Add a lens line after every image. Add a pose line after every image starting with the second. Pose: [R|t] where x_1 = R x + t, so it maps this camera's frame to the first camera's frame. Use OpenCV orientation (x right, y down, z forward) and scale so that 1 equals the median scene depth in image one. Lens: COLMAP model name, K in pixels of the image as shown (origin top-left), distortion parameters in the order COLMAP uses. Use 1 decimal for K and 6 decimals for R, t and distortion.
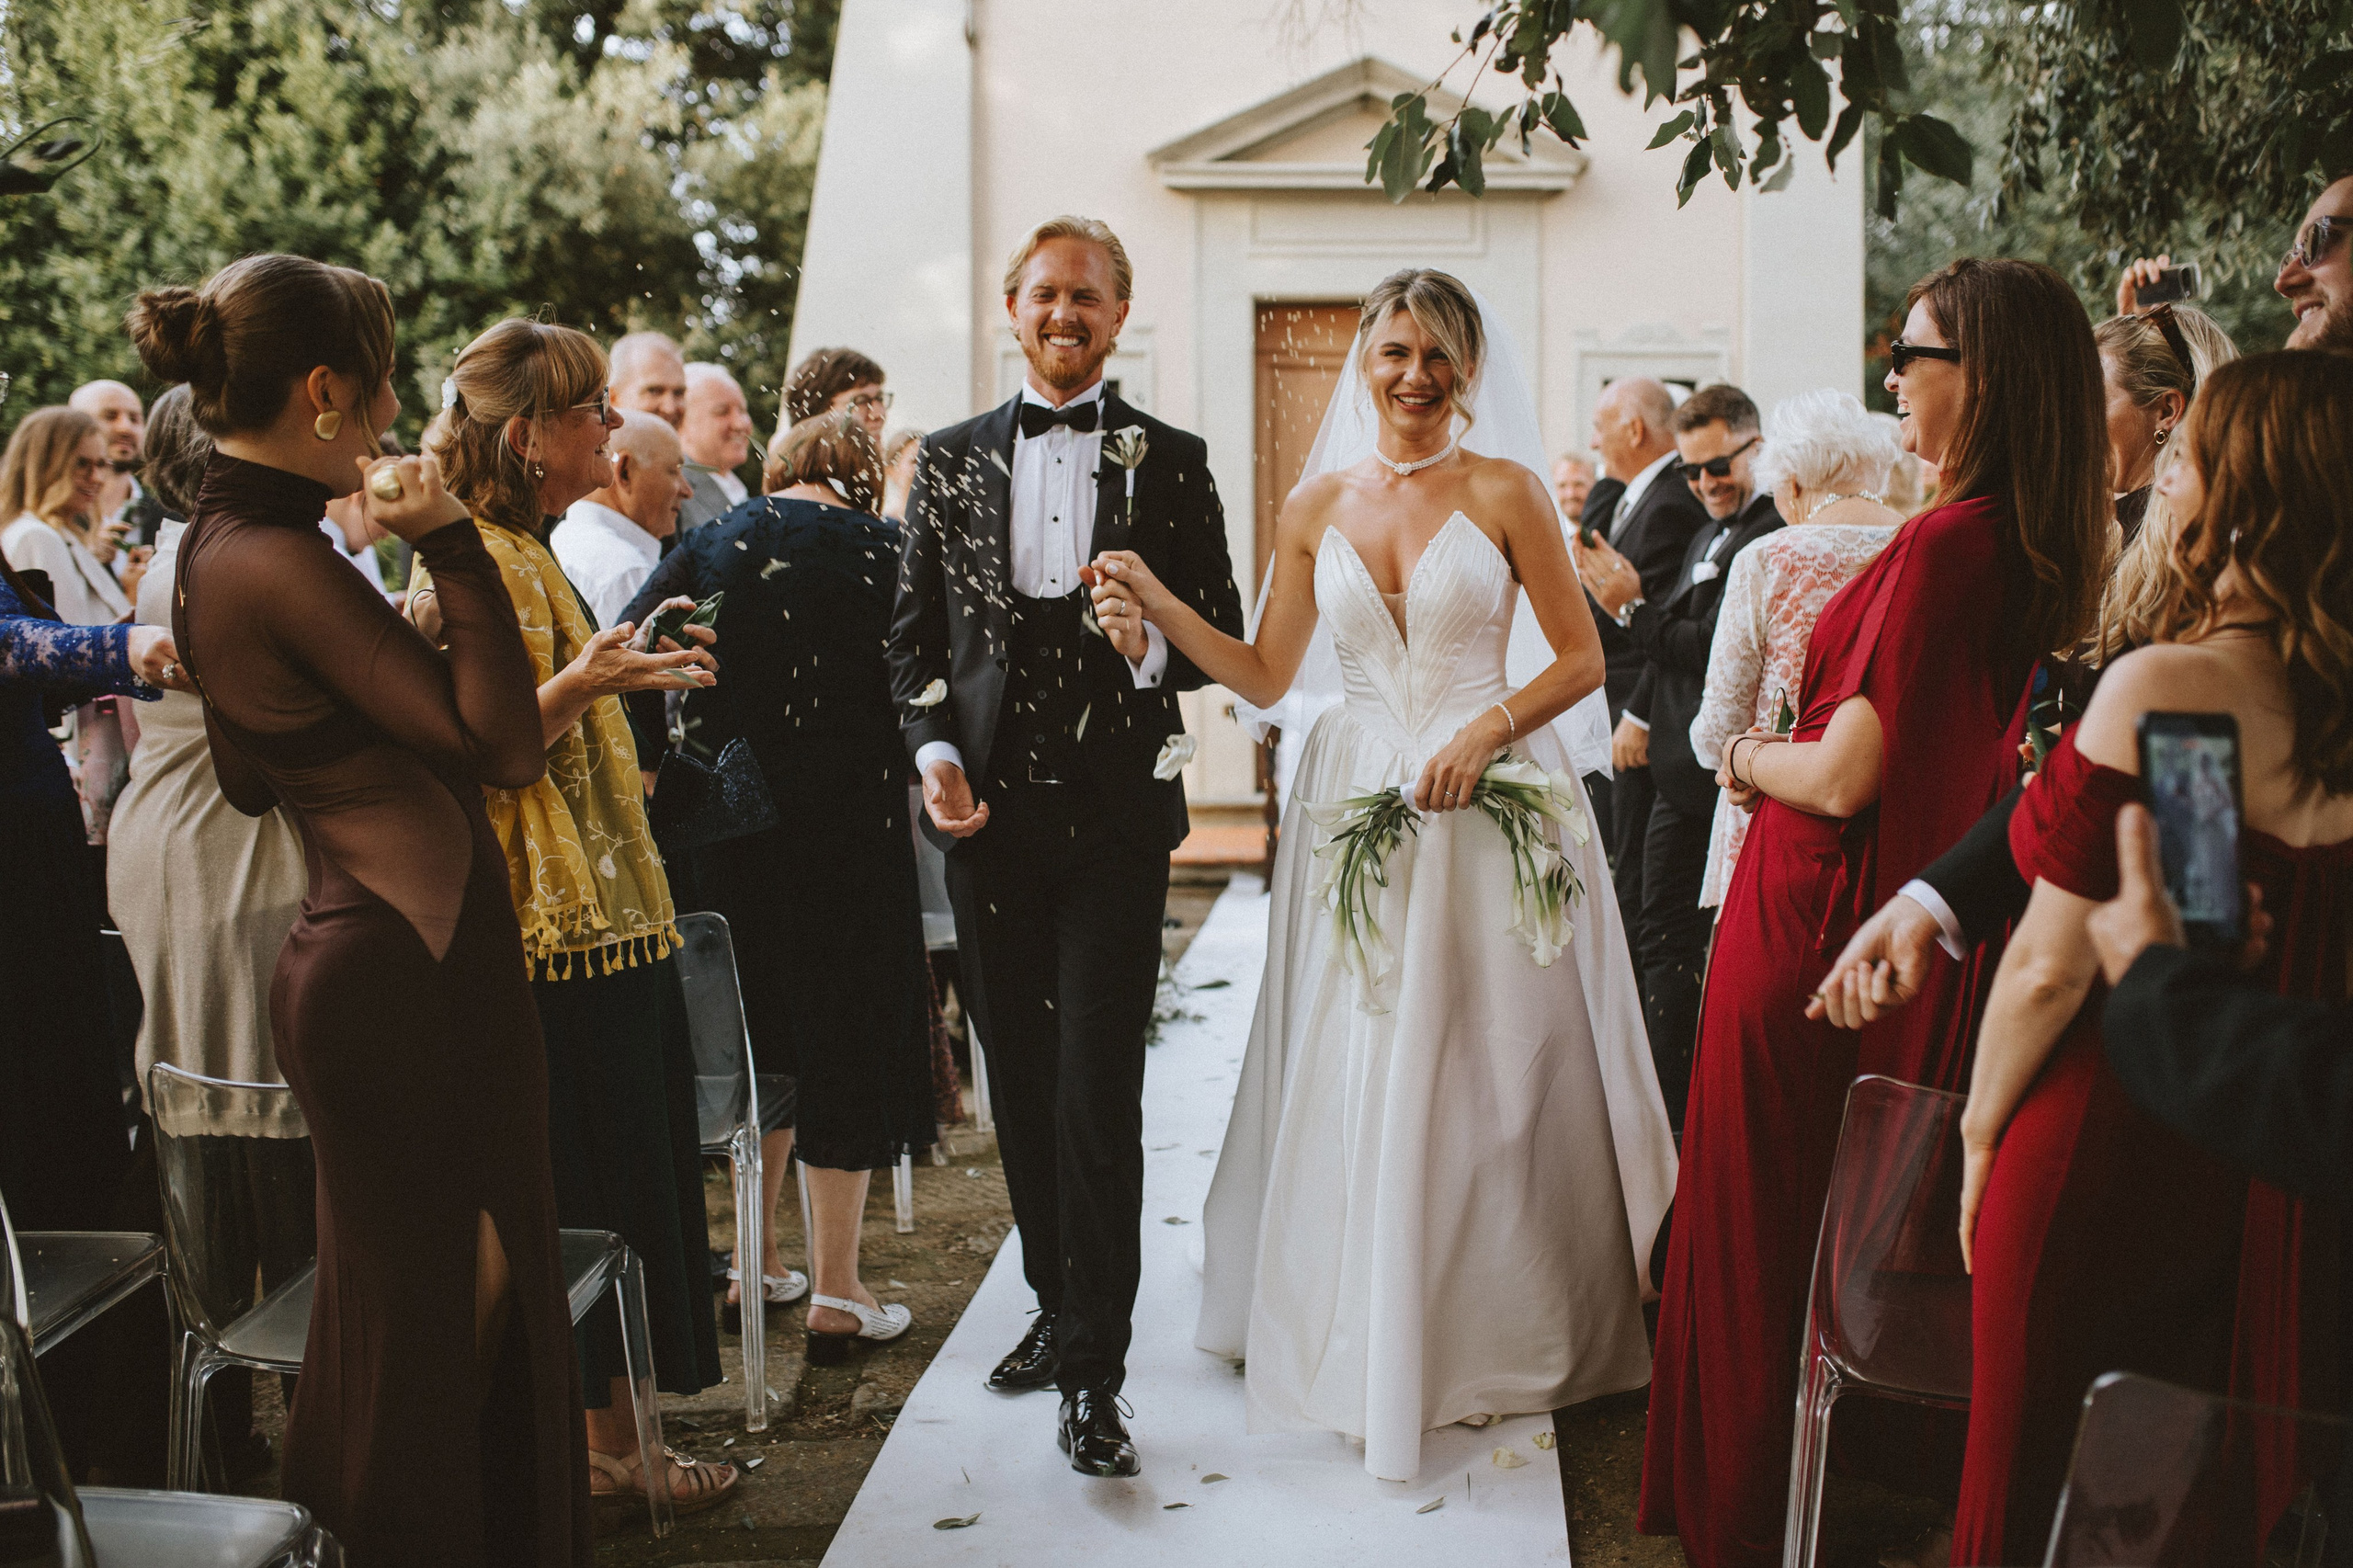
lens RADIAL K [[2298.1, 0, 1176.5], [0, 2298.1, 784.0], [0, 0, 1]] dist [-0.061845, 0.105139]
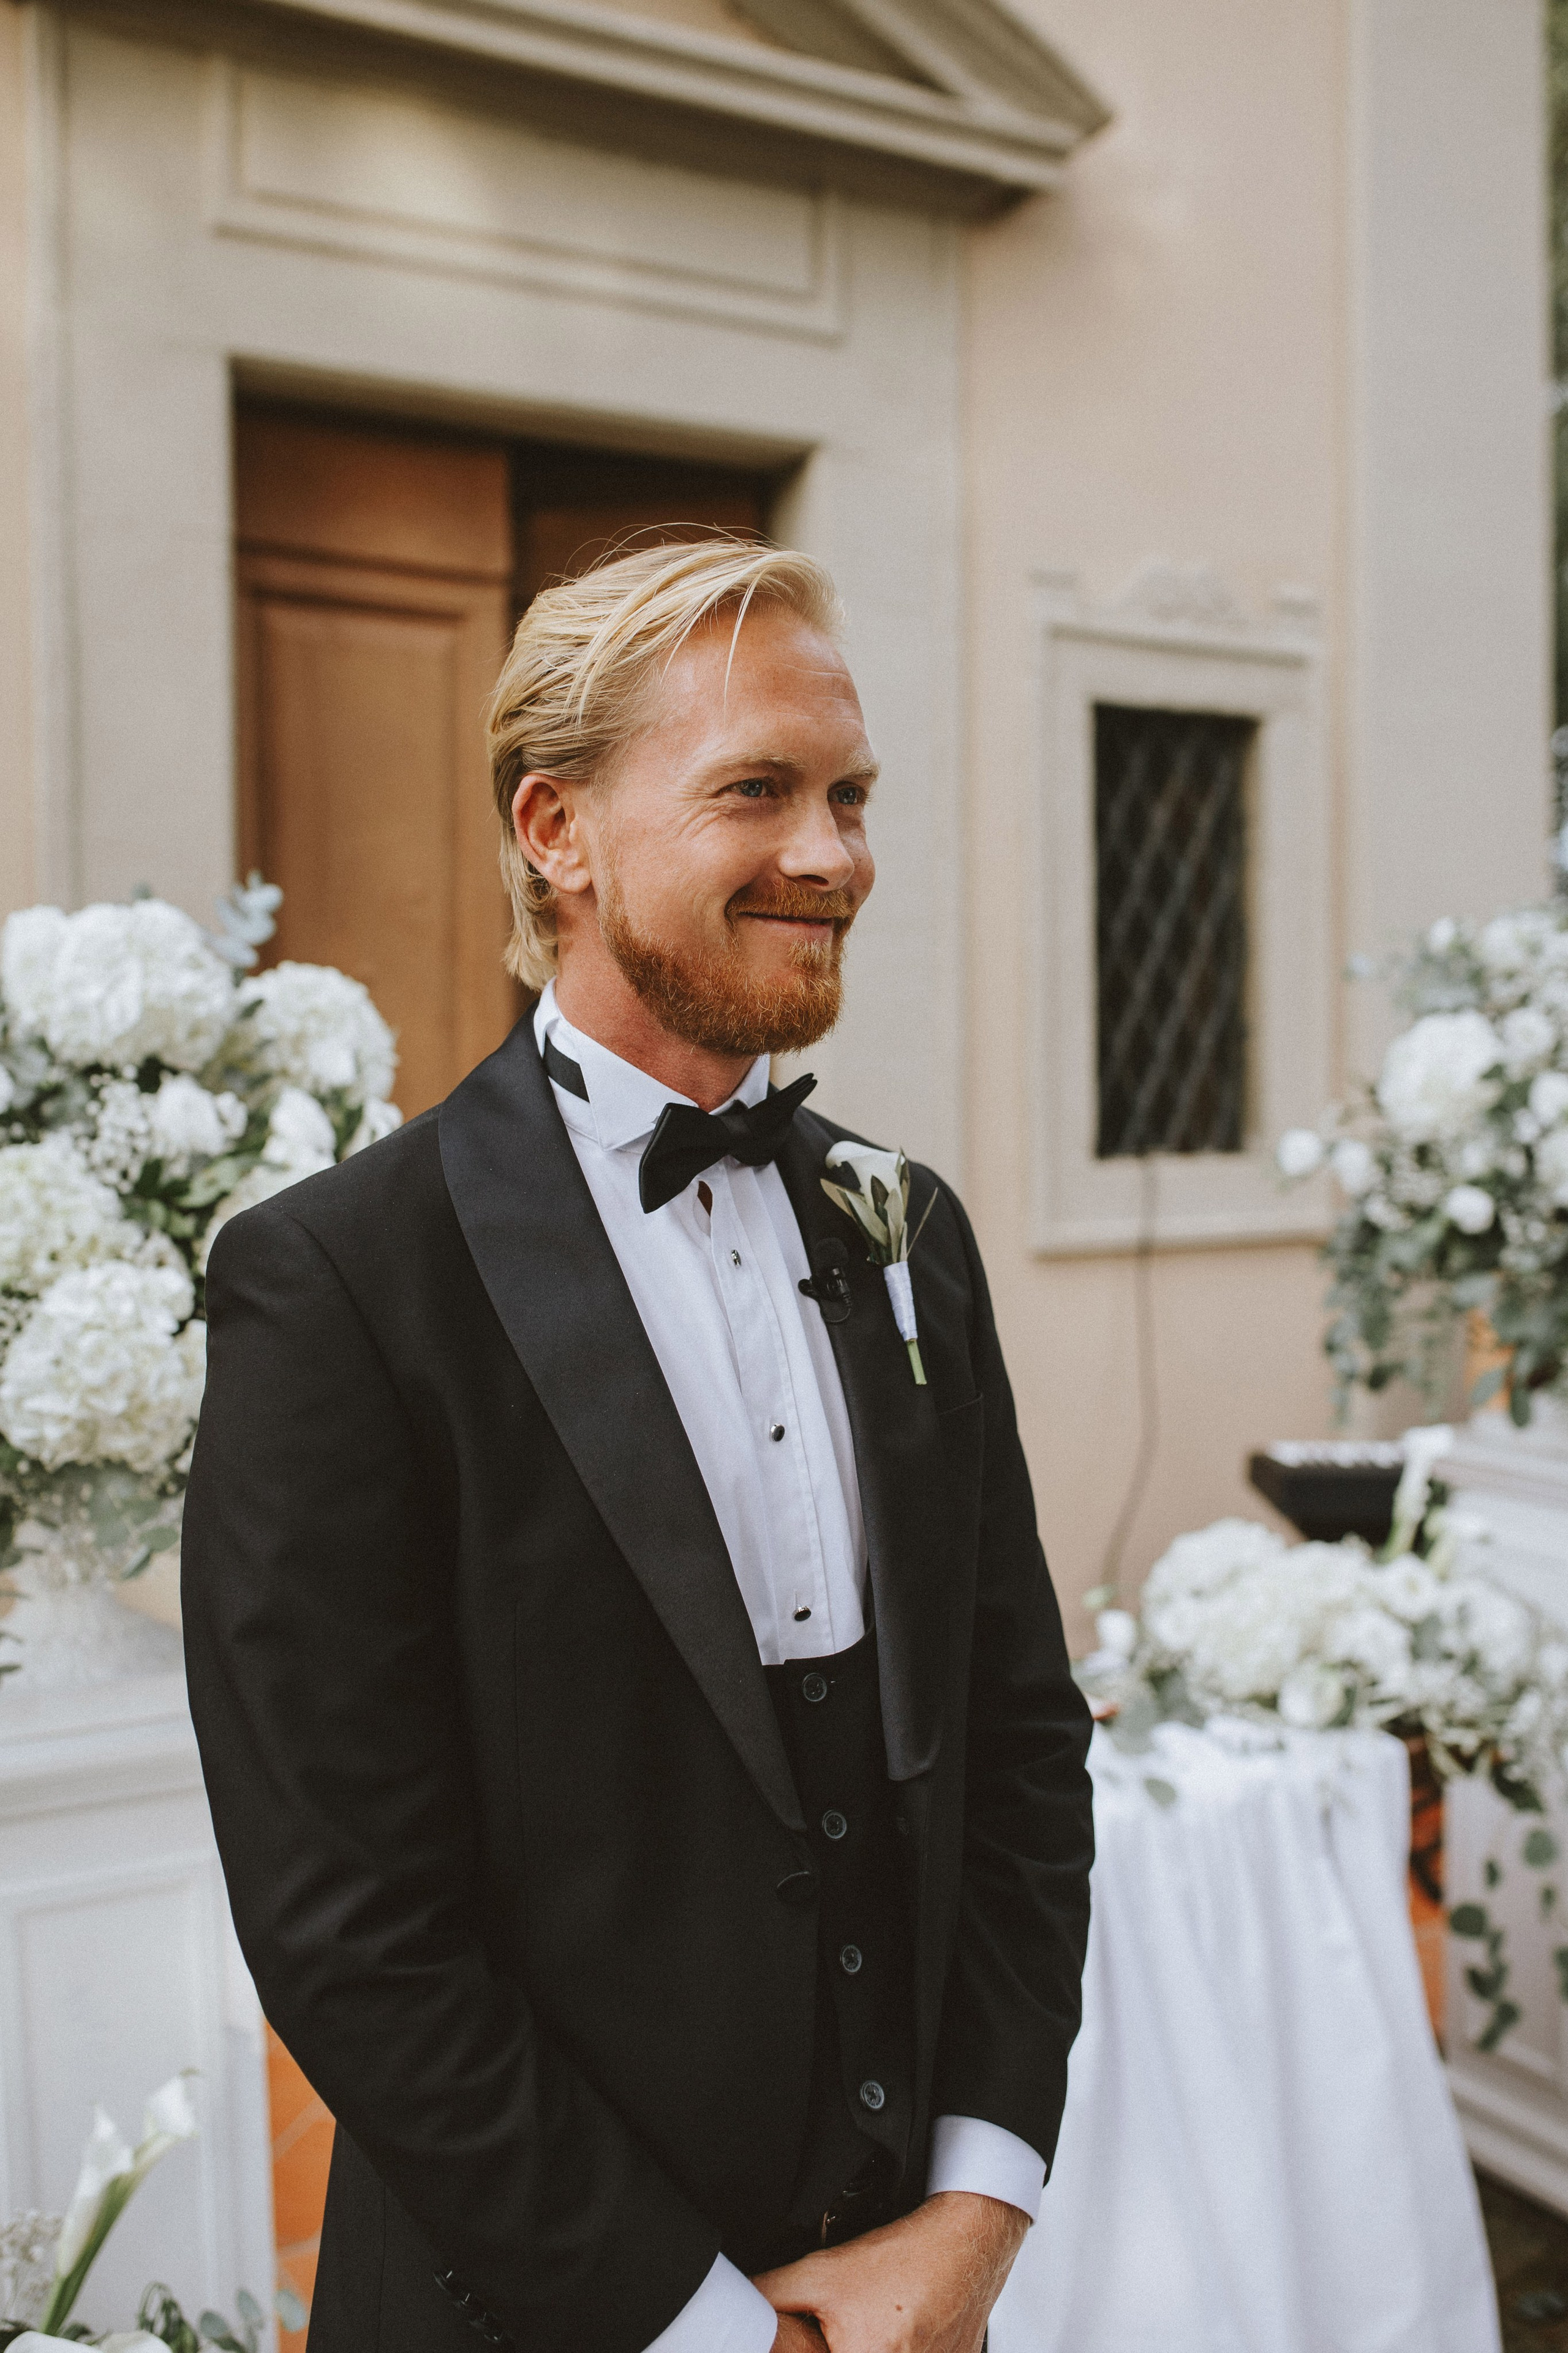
lens RADIAL K [[2348.3, 0, 784.0], [0, 2348.3, 1176.5], [0, 0, 1]] dist [-0.058709, 0.083674]
pose [[0.827411, -0.047249, 0.559606, -0.072863], [0.021918, 0.998412, 0.051892, -0.095368], [-0.561169, -0.030671, 0.827133, 0.565418]]
